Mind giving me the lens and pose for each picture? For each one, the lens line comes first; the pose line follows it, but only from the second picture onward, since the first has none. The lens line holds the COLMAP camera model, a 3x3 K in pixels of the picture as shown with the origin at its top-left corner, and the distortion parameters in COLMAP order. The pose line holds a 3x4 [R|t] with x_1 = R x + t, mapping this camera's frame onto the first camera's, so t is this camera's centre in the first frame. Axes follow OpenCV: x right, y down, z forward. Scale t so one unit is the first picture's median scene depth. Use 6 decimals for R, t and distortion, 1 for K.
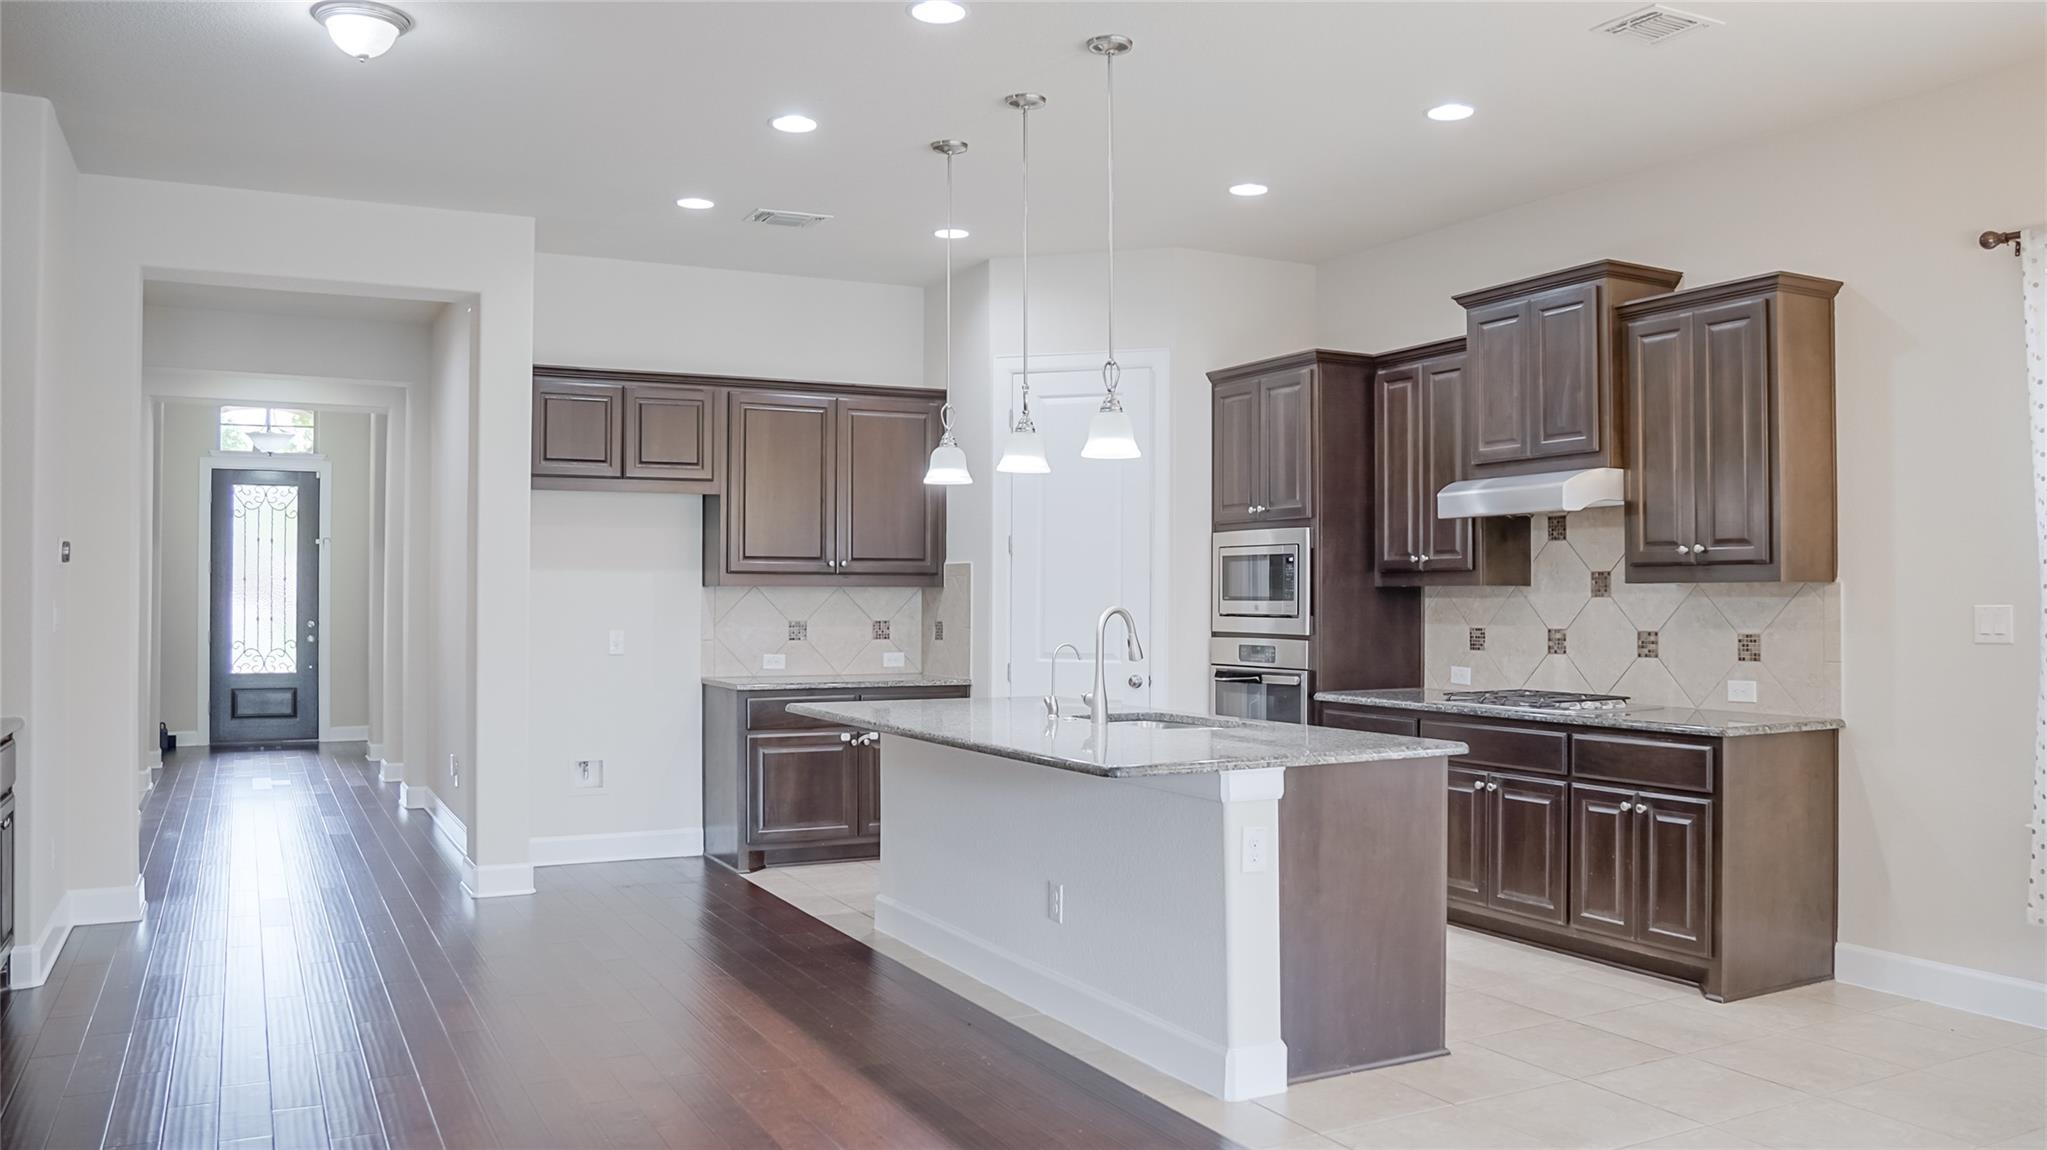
lens RADIAL K [[1548.2, 0, 1035.2], [0, 1548.2, 568.8], [0, 0, 1]] dist [-0.140052, 0.109238]
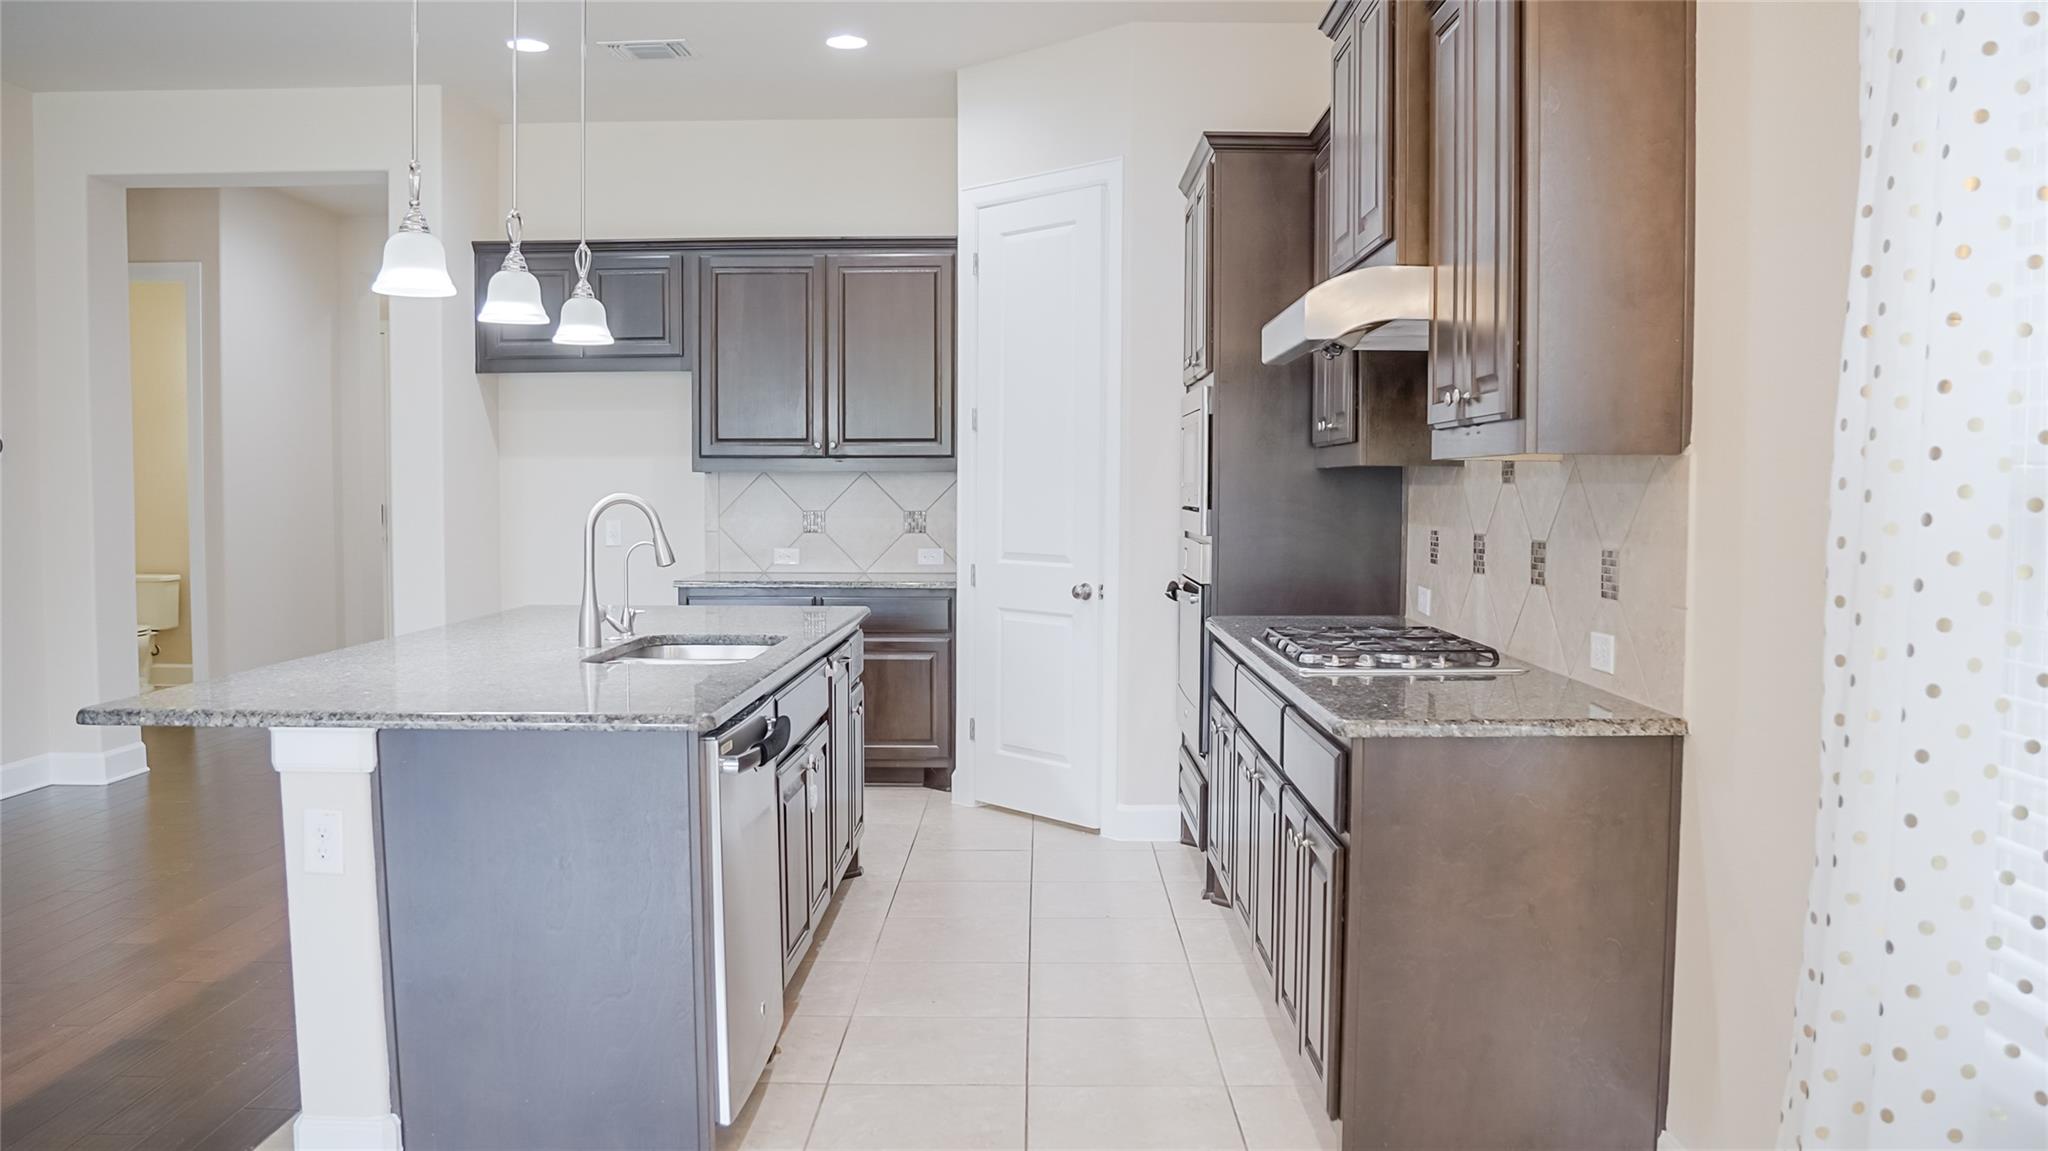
lens RADIAL K [[1549.0, 0, 1035.7], [0, 1549.0, 569.3], [0, 0, 1]] dist [-0.140052, 0.109238]
pose [[0.882339, 0.026062, -0.469892, 0.490322], [0.007354, 0.997580, 0.069140, 0.008853], [0.470557, -0.064460, 0.880012, 0.363823]]
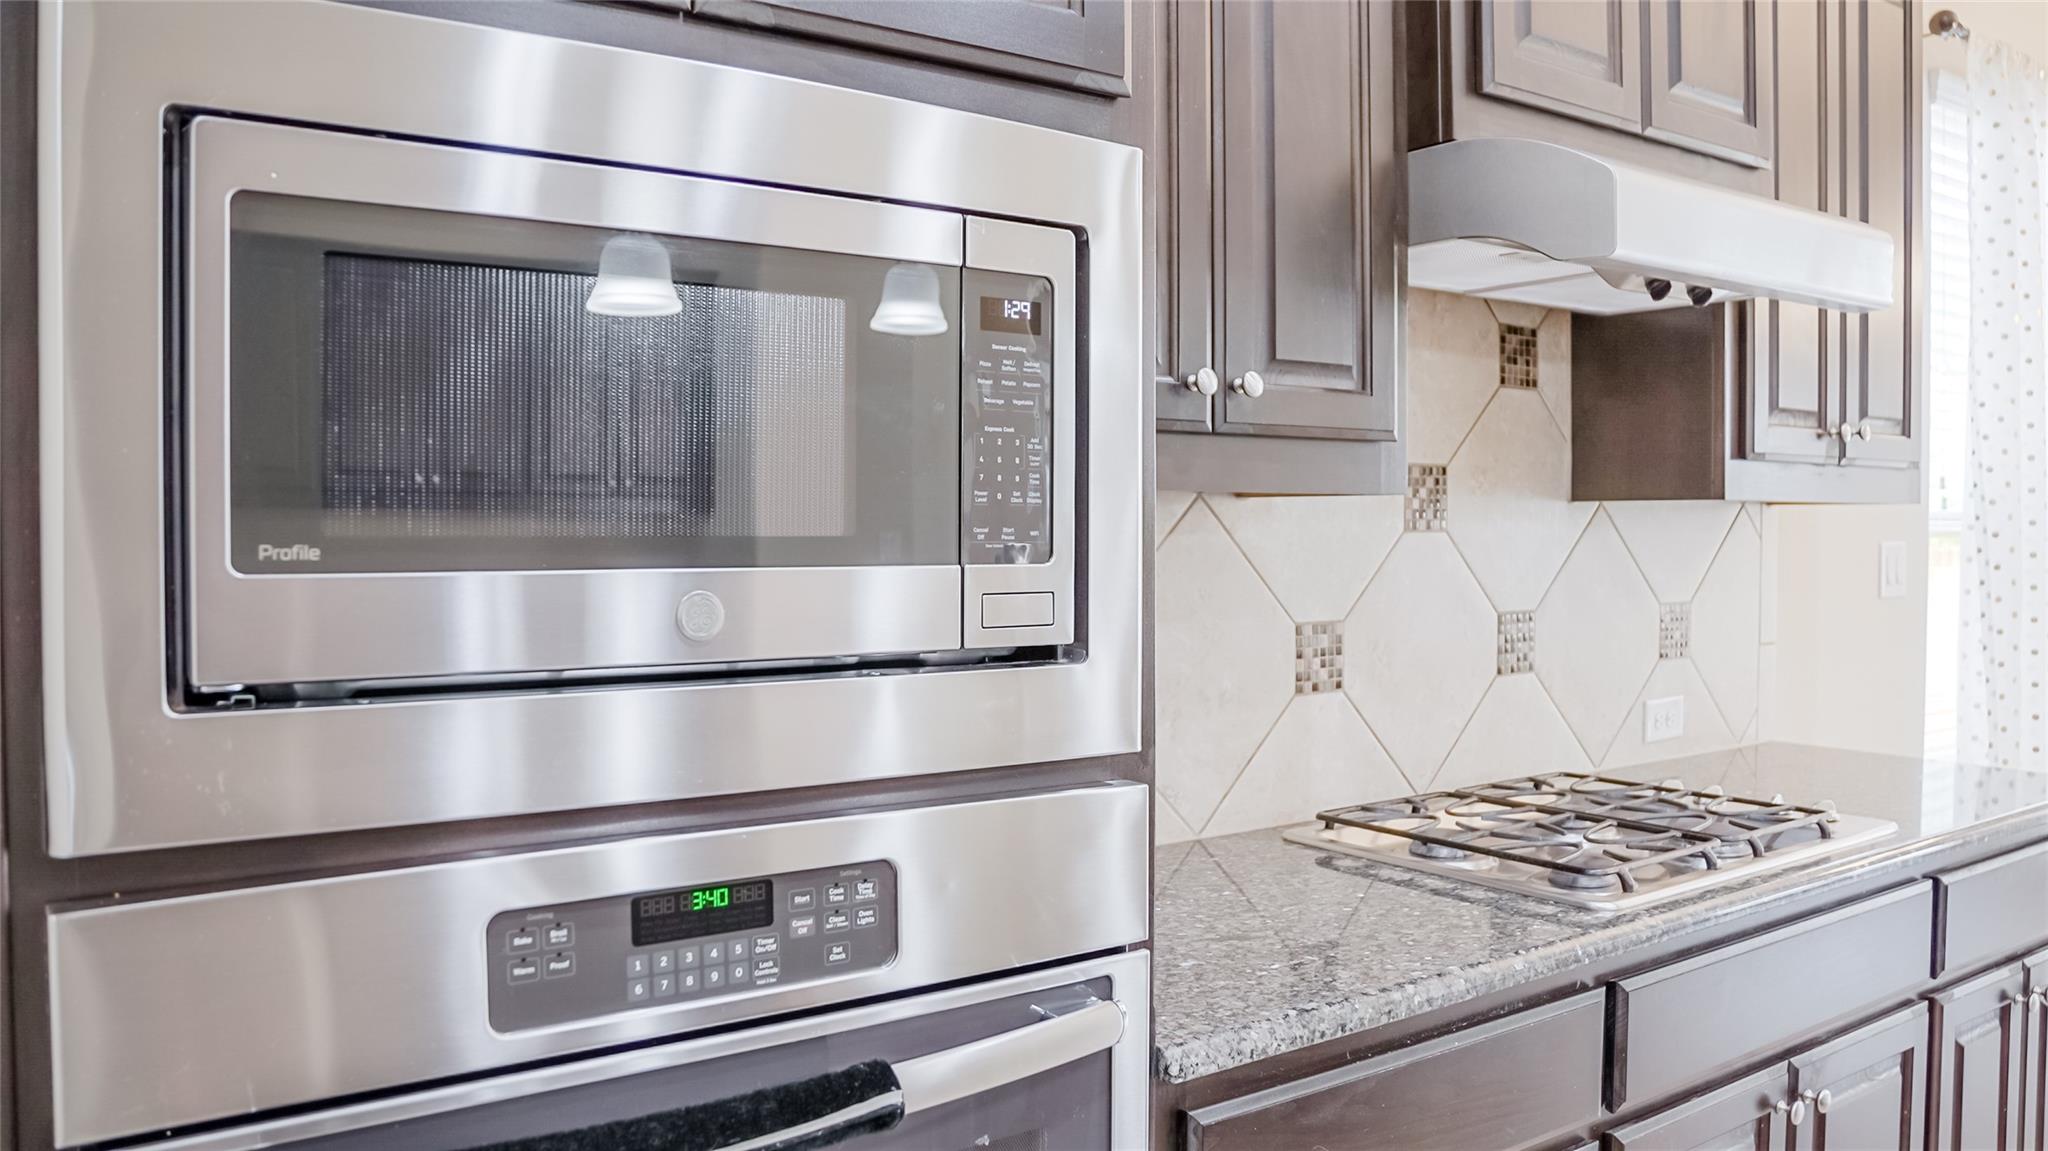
lens RADIAL K [[1507.1, 0, 1024.0], [0, 1507.1, 575.5], [0, 0, 1]] dist [-0.116885, 0.001026]
pose [[-0.113713, -0.034256, 0.992923, 0.006940], [-0.017537, 0.999319, 0.032468, 0.019088], [-0.993359, -0.013721, -0.114237, 1.135475]]
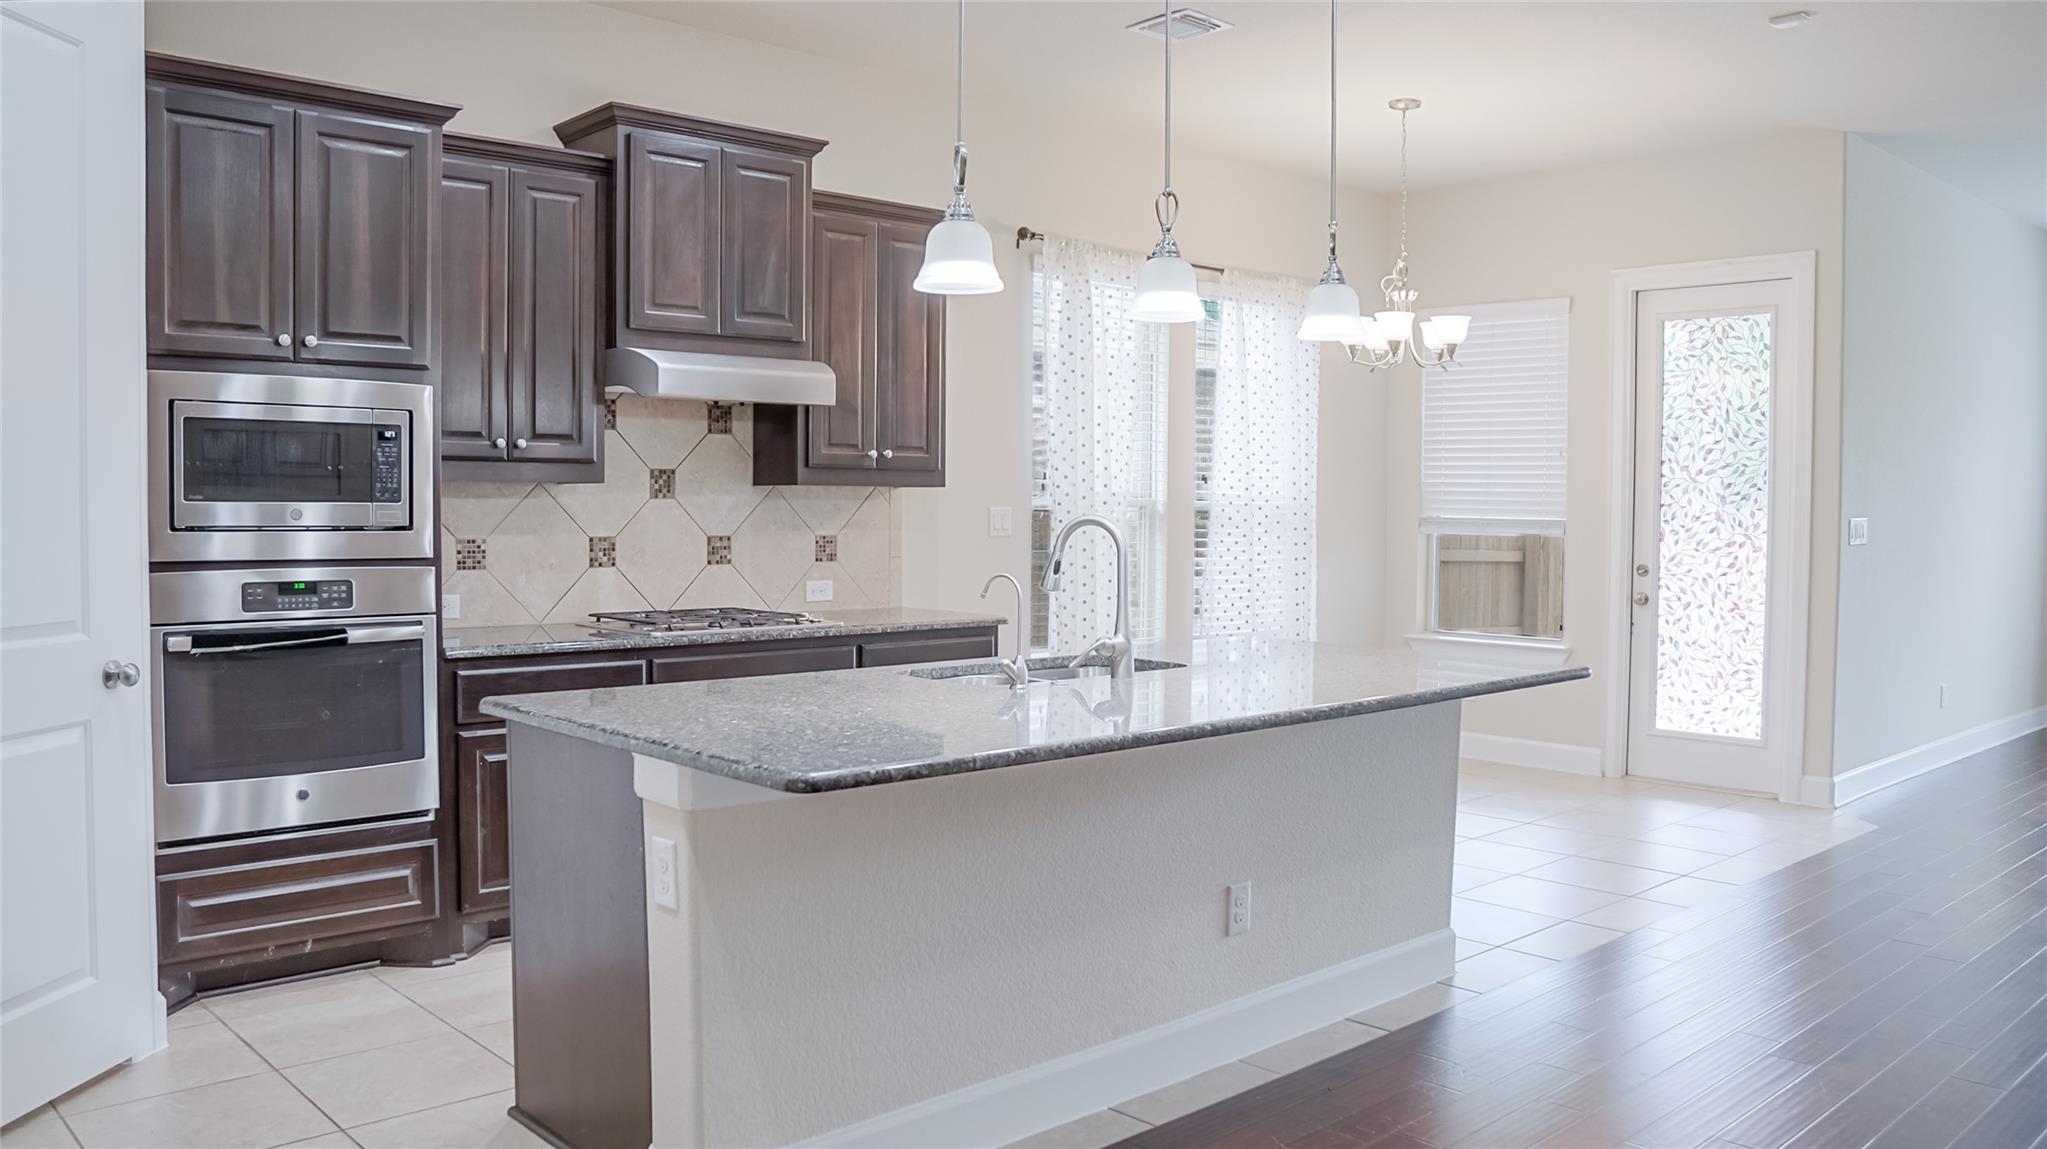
lens RADIAL K [[1548.2, 0, 1035.2], [0, 1548.2, 568.3], [0, 0, 1]] dist [-0.140052, 0.109238]
pose [[-0.261336, -0.043297, 0.964276, -0.530904], [-0.026375, 0.998941, 0.037705, 0.019537], [-0.964887, -0.015579, -0.262201, 1.016407]]
